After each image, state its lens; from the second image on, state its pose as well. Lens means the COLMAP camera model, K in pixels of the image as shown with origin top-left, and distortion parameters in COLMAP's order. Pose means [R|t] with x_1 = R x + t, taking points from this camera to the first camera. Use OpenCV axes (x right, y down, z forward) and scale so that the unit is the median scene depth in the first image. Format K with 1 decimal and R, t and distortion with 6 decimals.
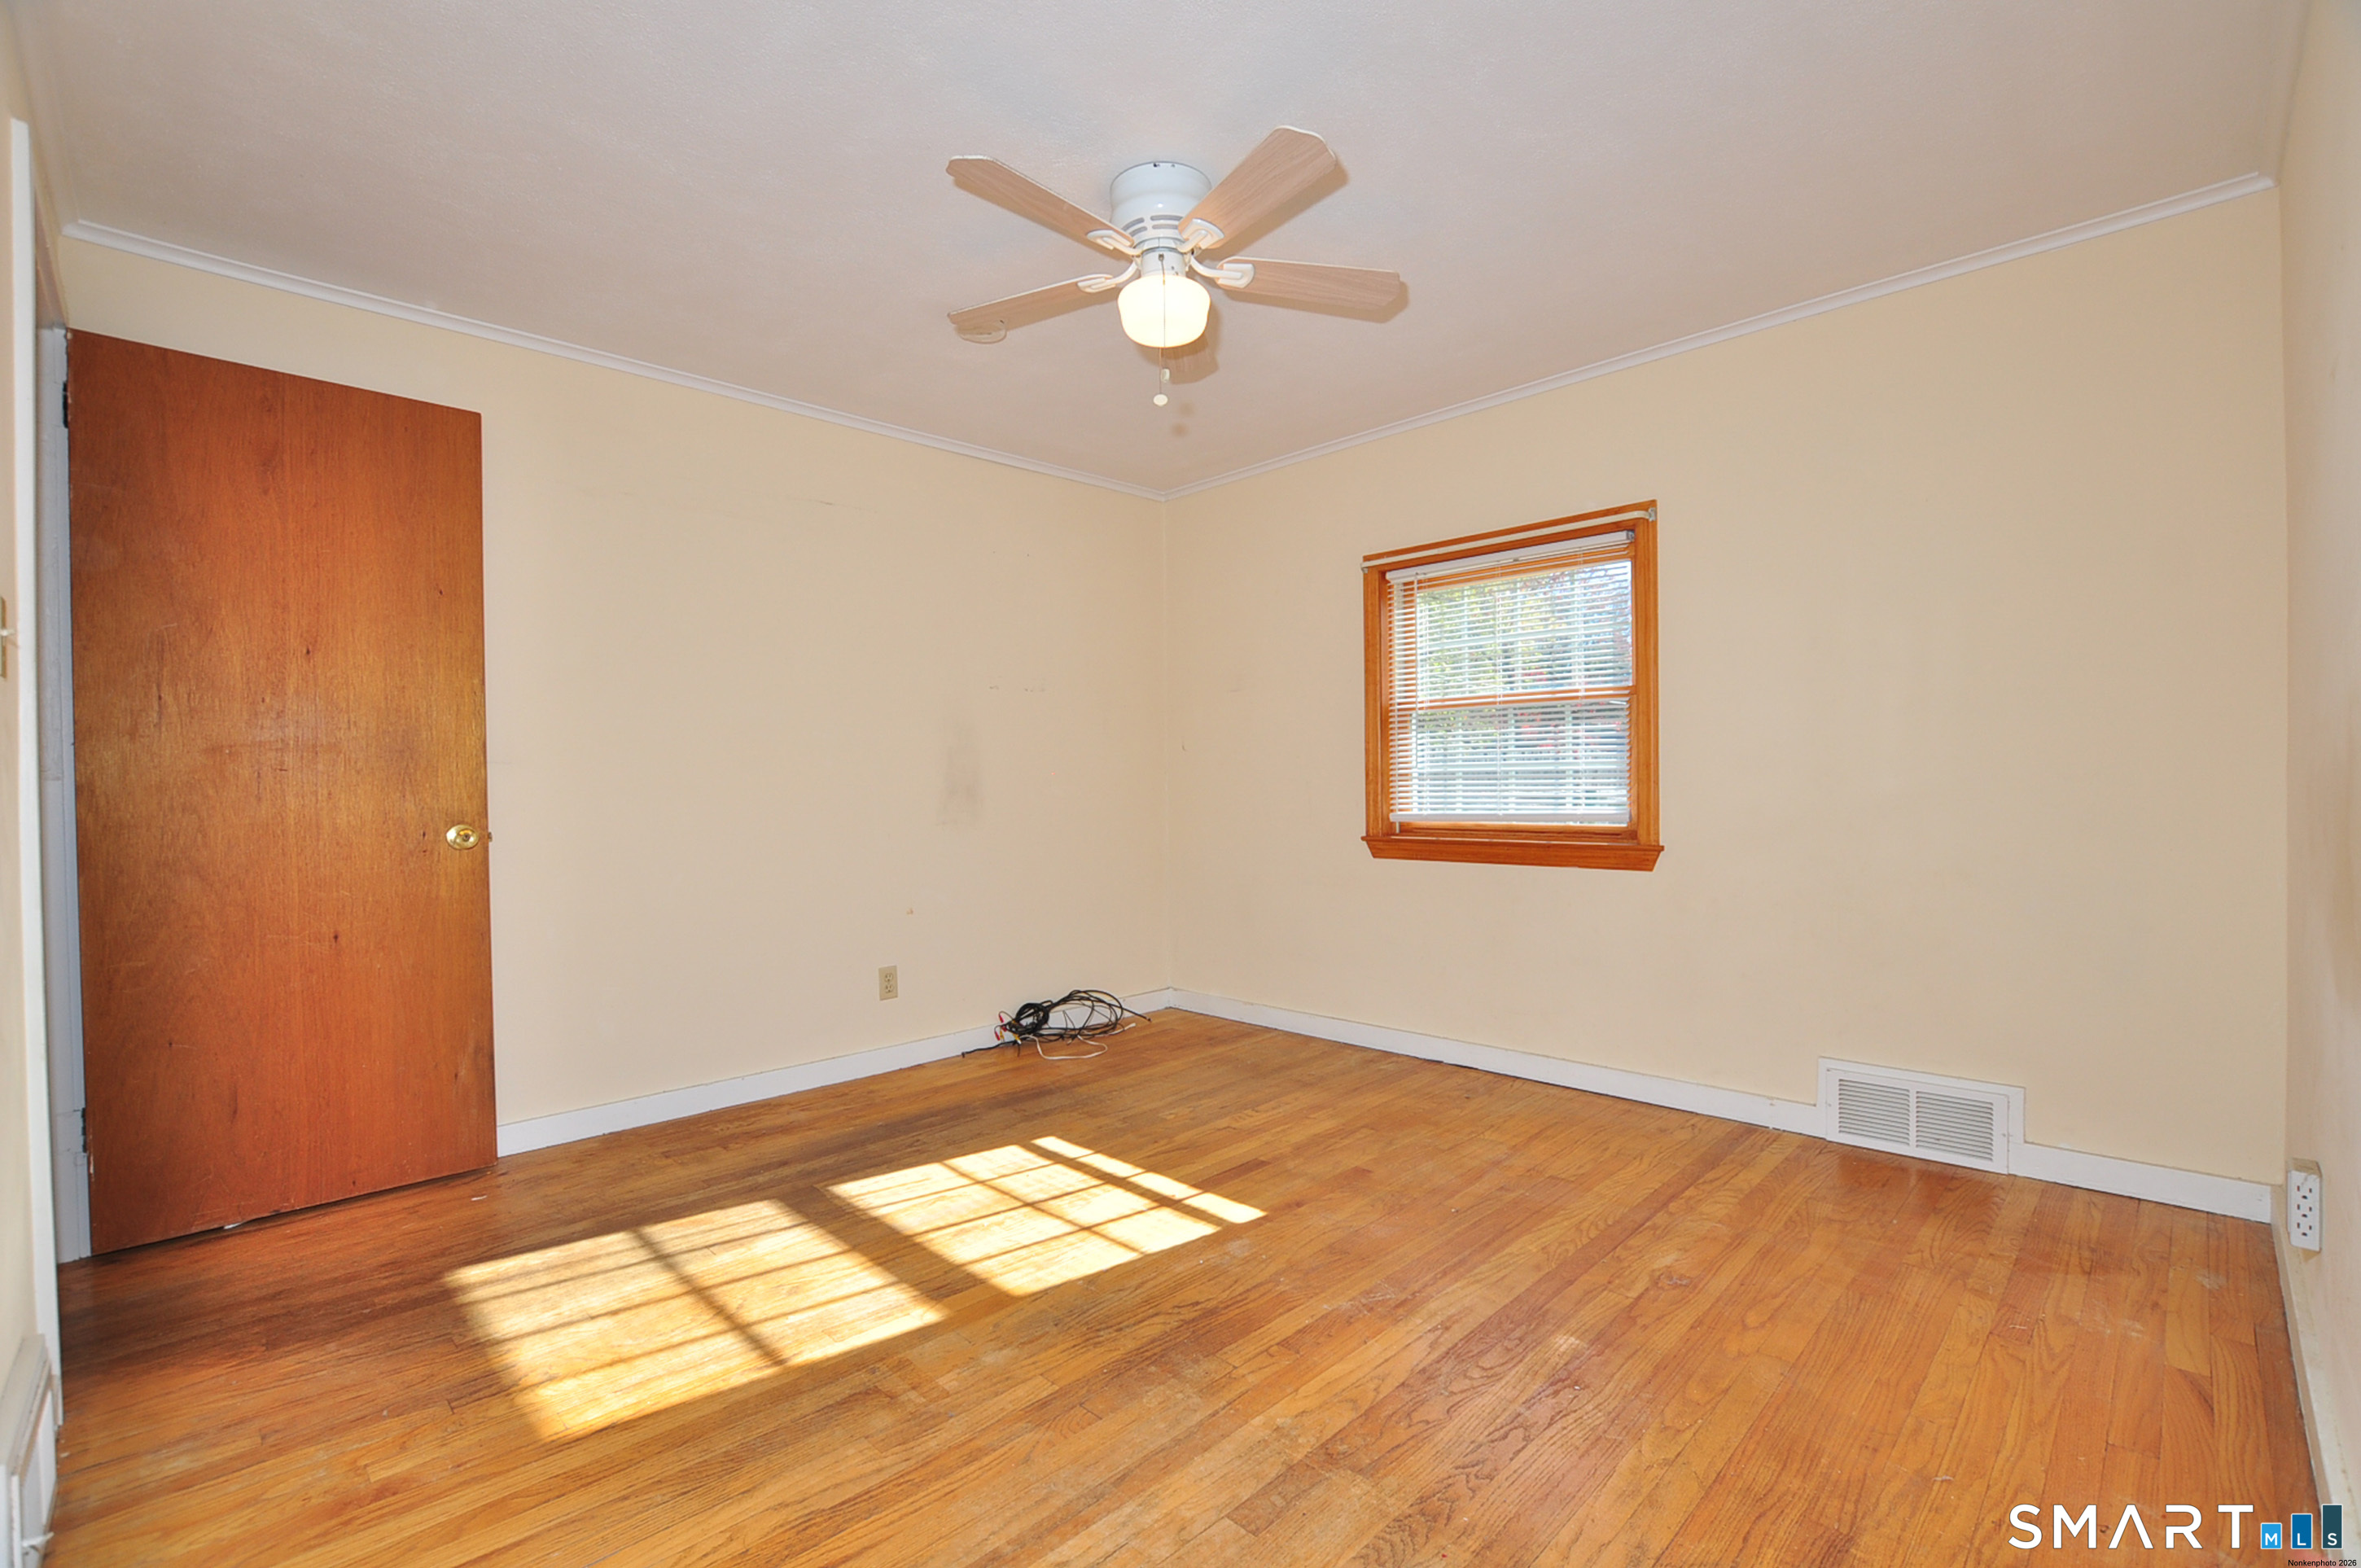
lens RADIAL K [[1036.0, 0, 1177.2], [0, 1036.0, 792.9], [0, 0, 1]] dist [-0.029759, 0.000501]
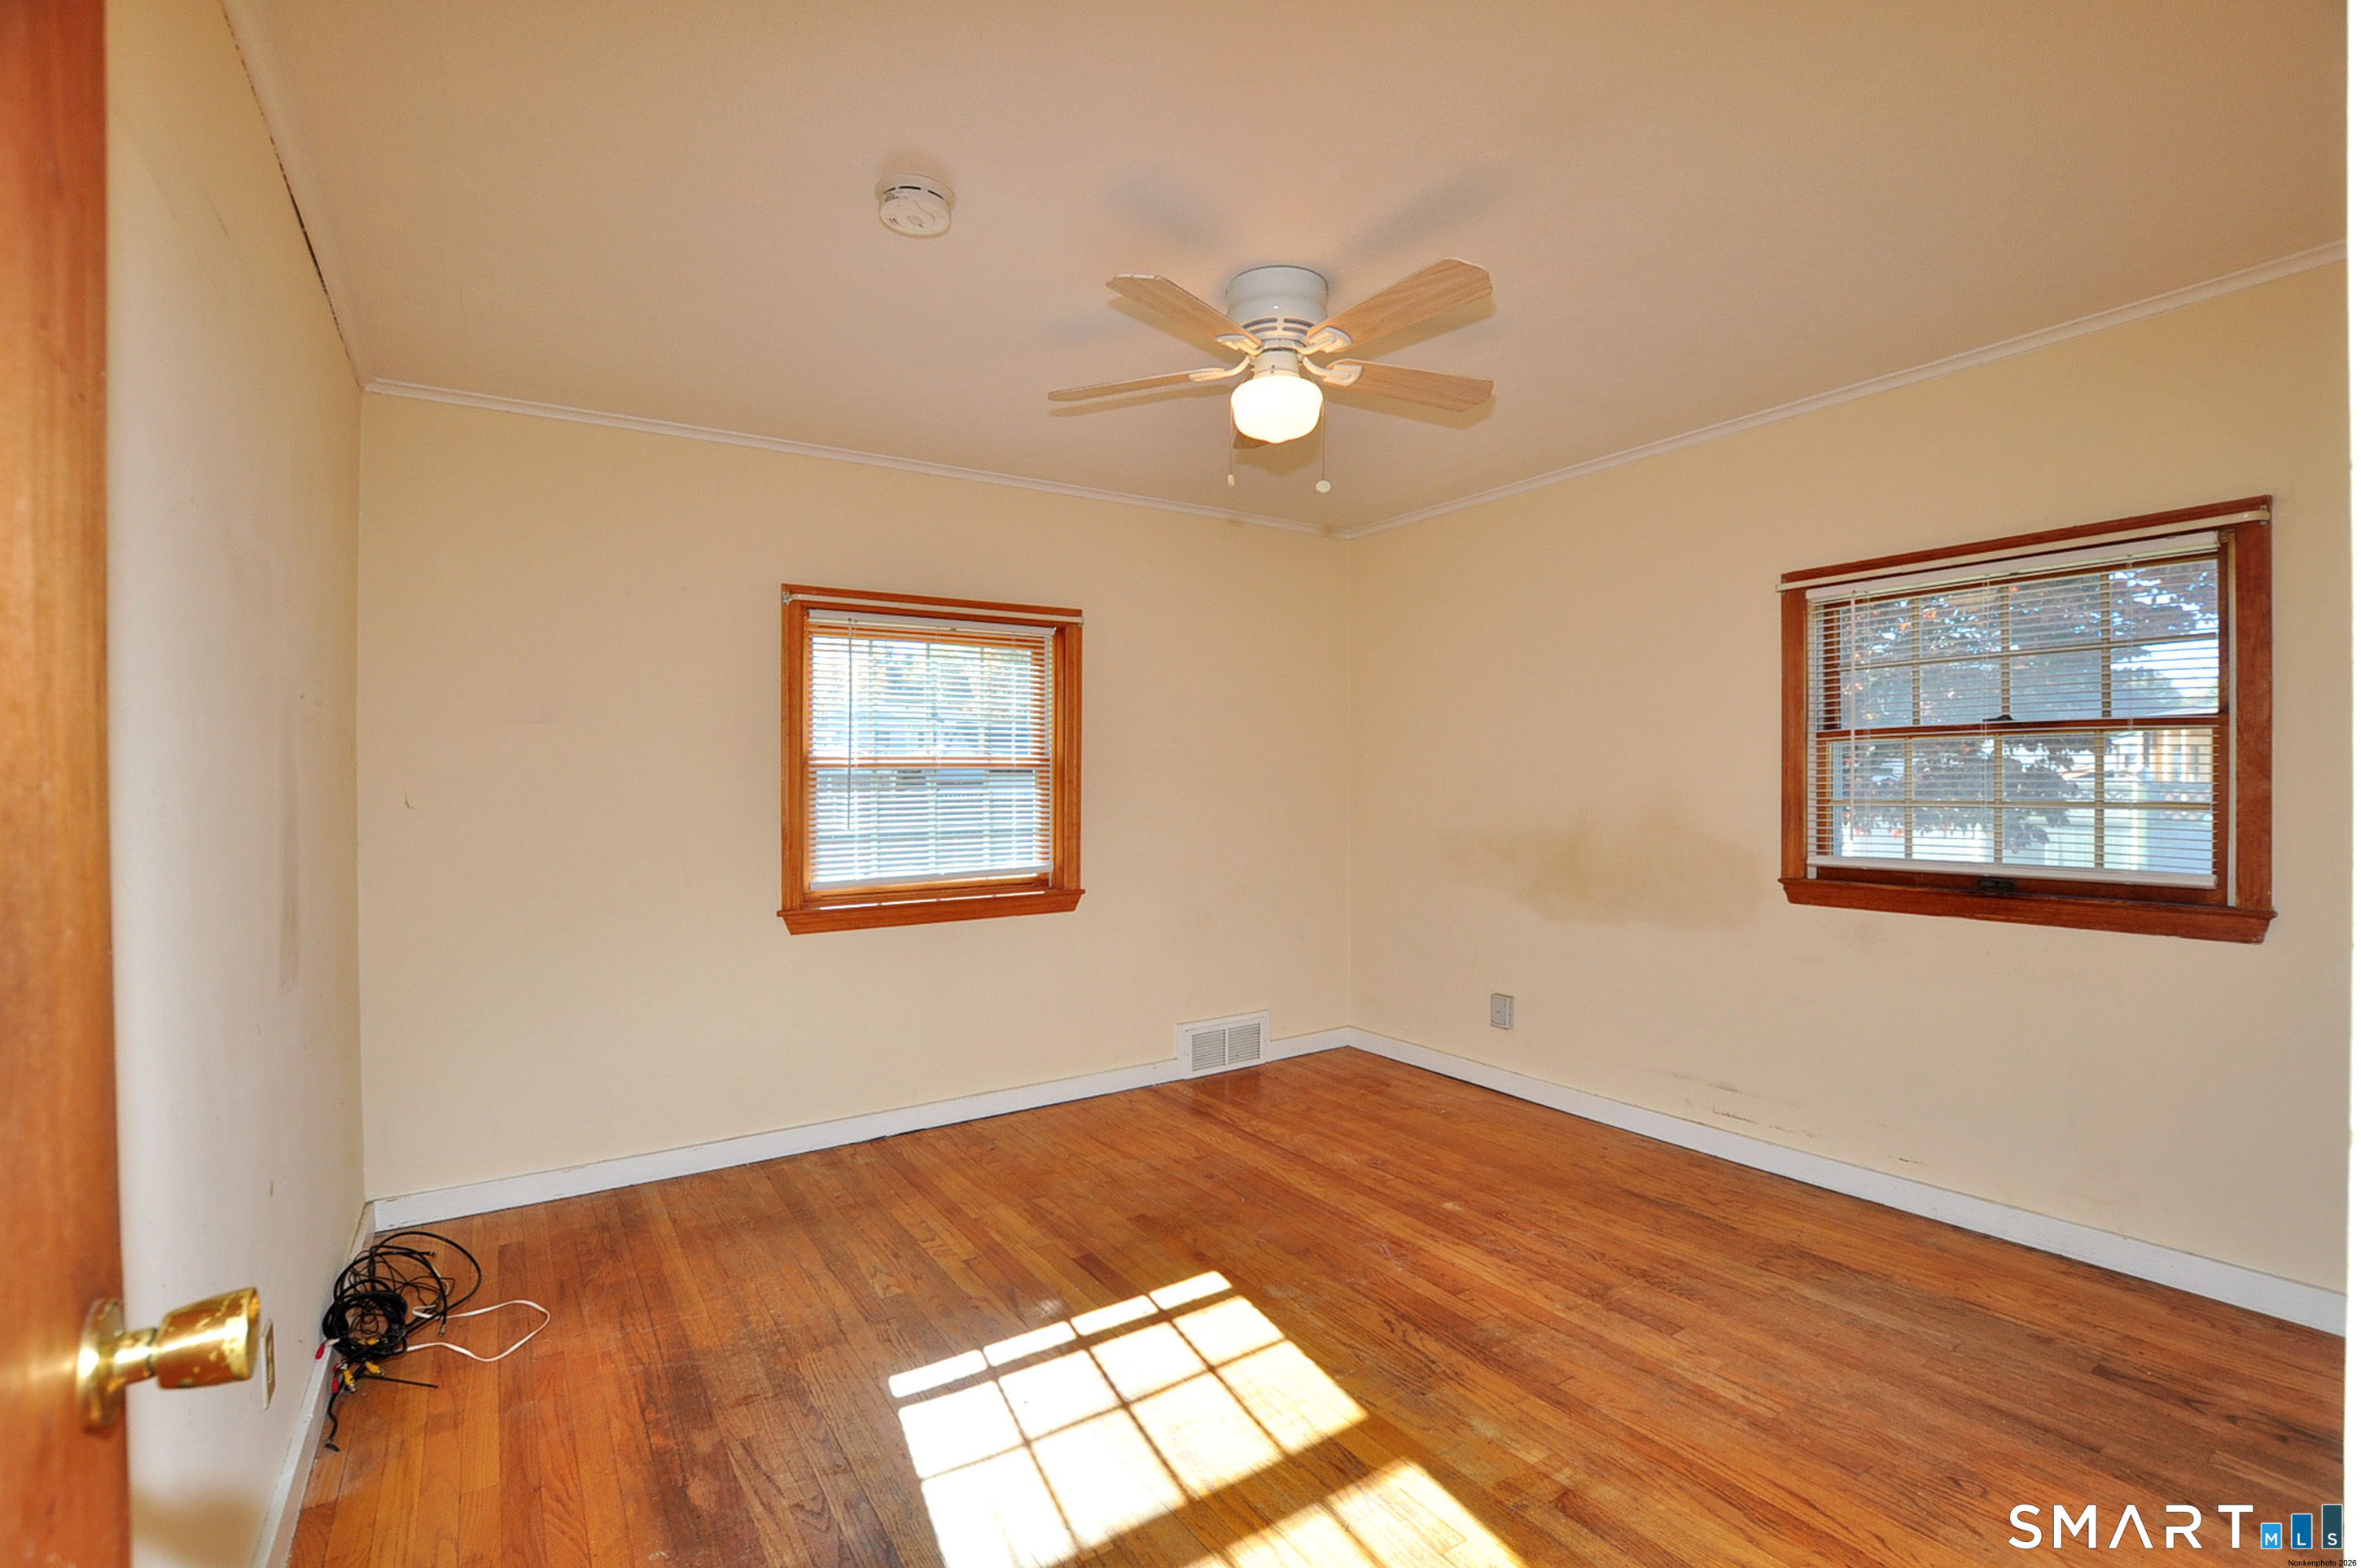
lens RADIAL K [[1036.0, 0, 1177.2], [0, 1036.0, 792.9], [0, 0, 1]] dist [-0.029759, 0.000501]
pose [[0.201347, 0.000312, 0.979520, -0.918936], [0.015331, 0.999876, -0.003470, -0.074357], [-0.979400, 0.015715, 0.201318, 0.790578]]
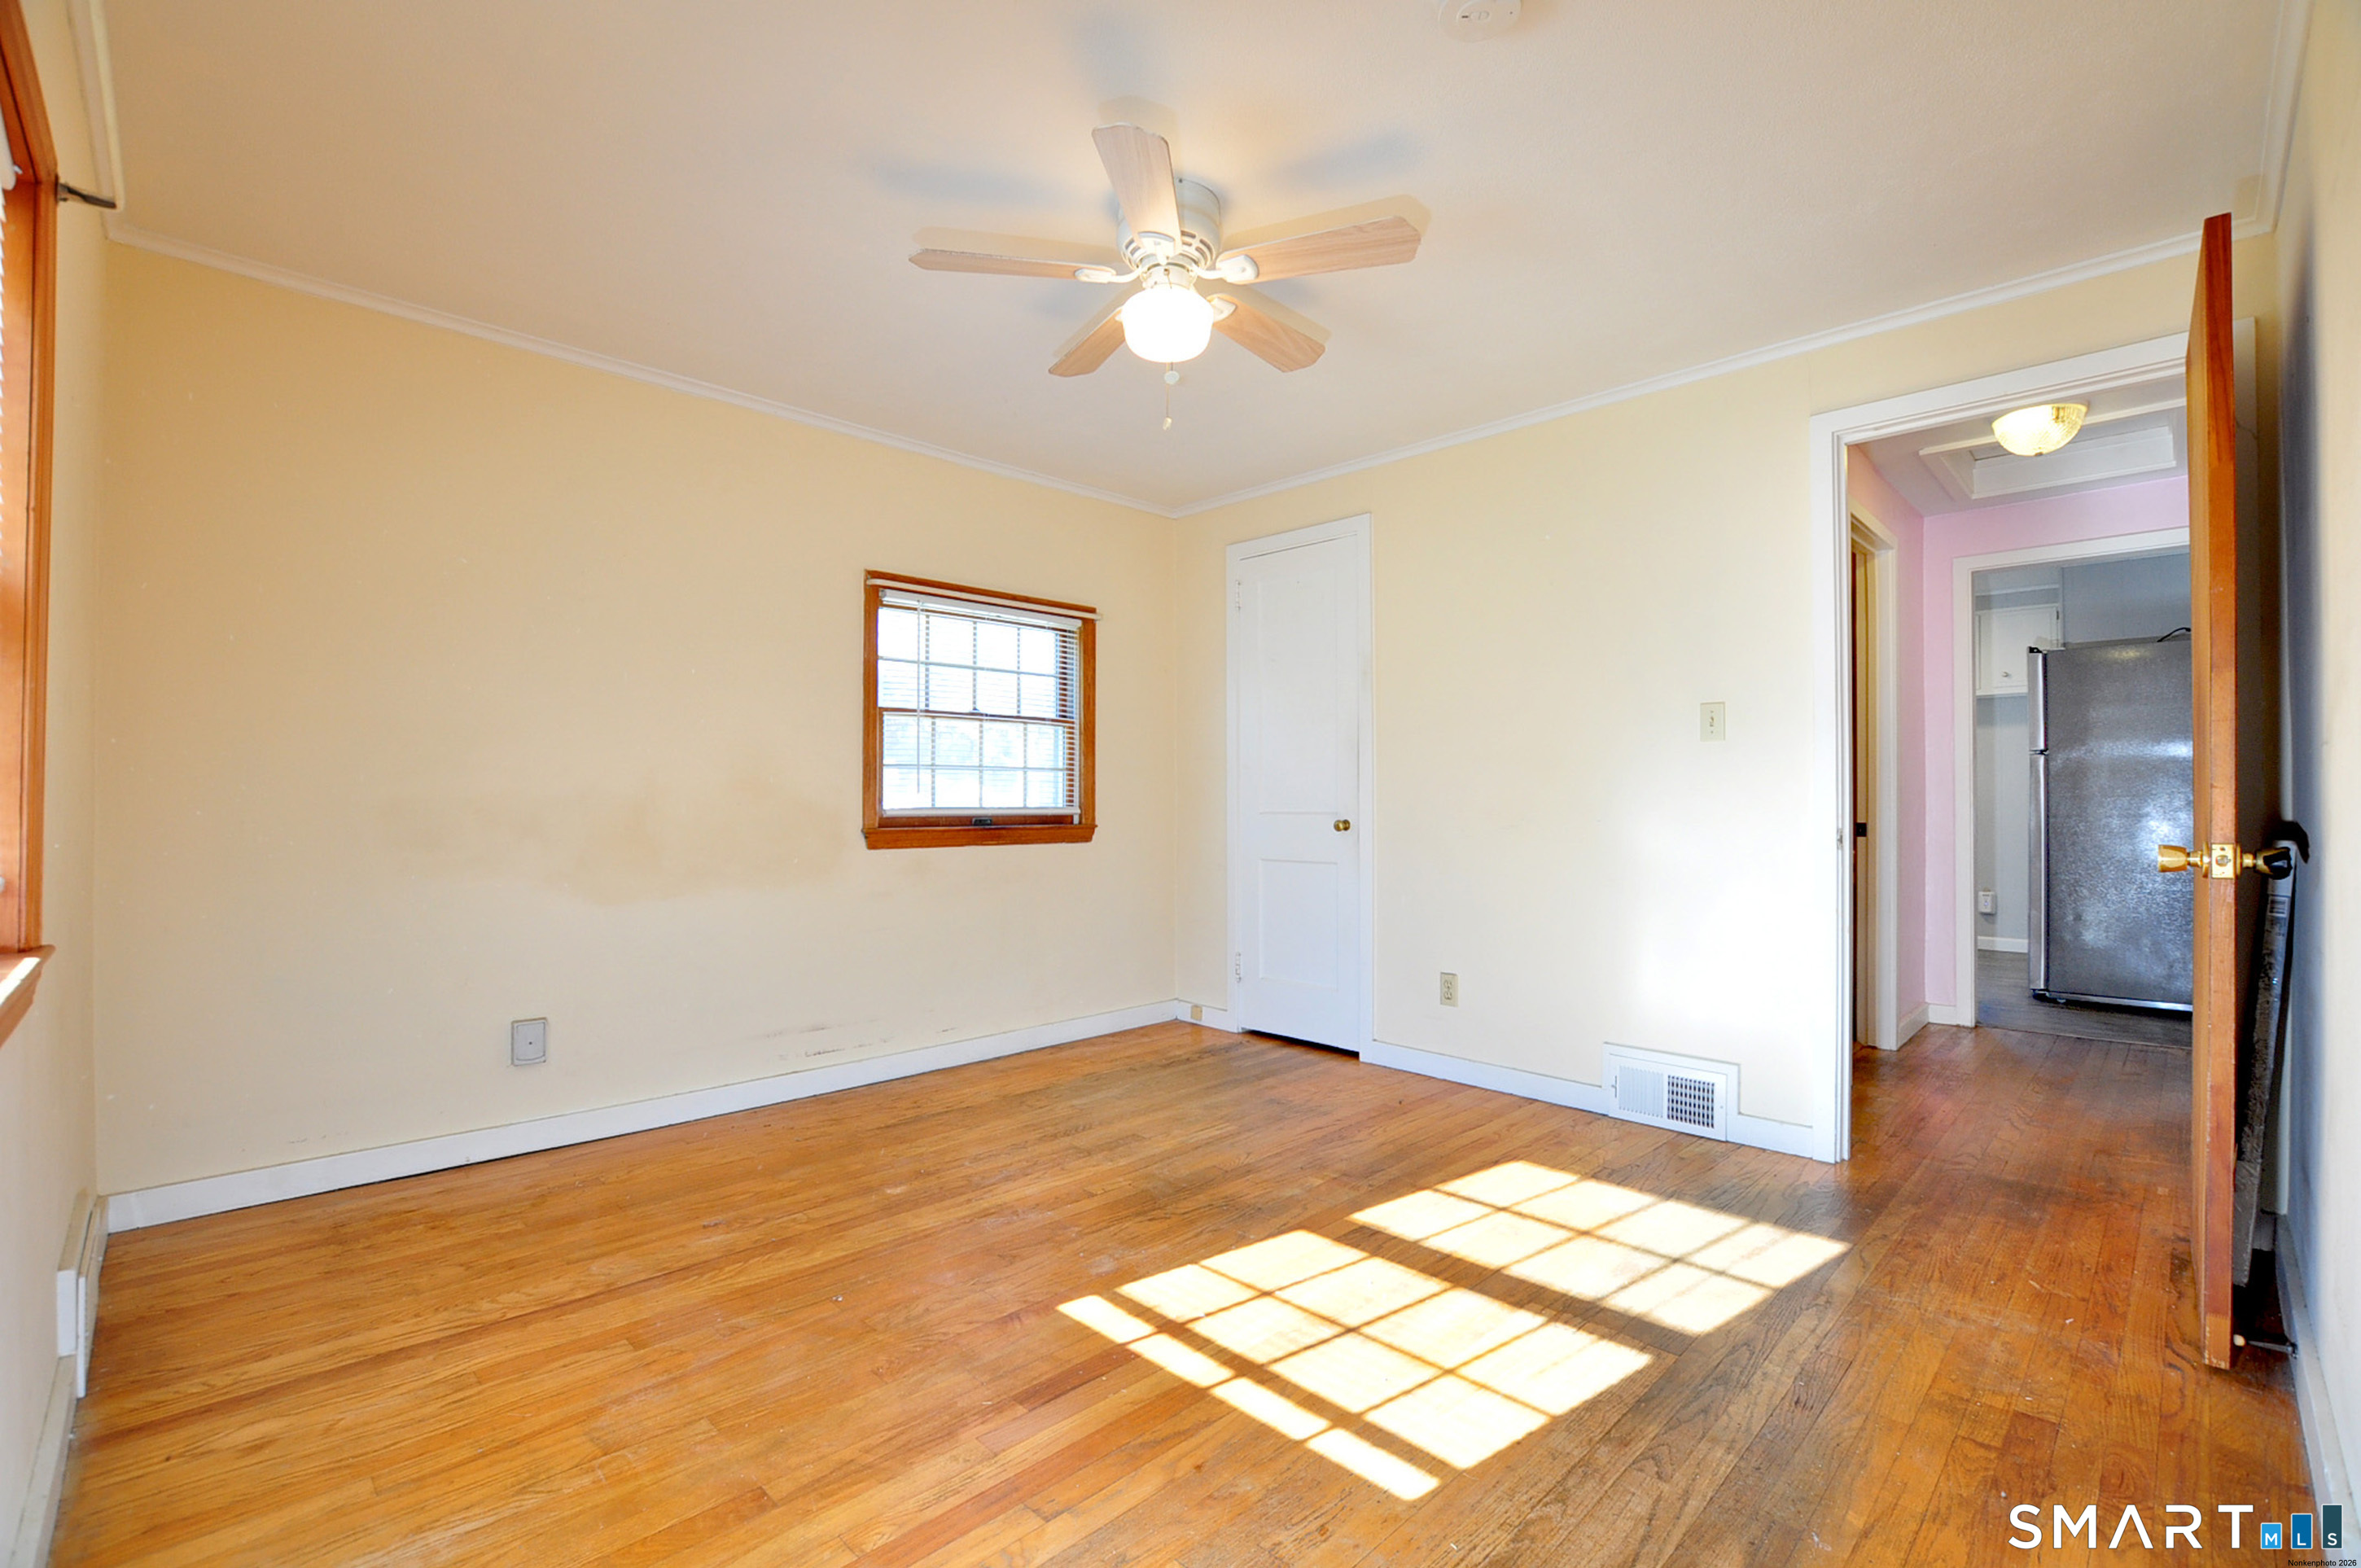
lens RADIAL K [[1053.5, 0, 1196.1], [0, 1053.5, 797.7], [0, 0, 1]] dist [-0.025139, 0.000399]
pose [[-0.999843, 0.011250, -0.013667, -0.018950], [0.011200, 0.999930, 0.003742, -0.009126], [0.013708, 0.003588, -0.999900, 1.797838]]
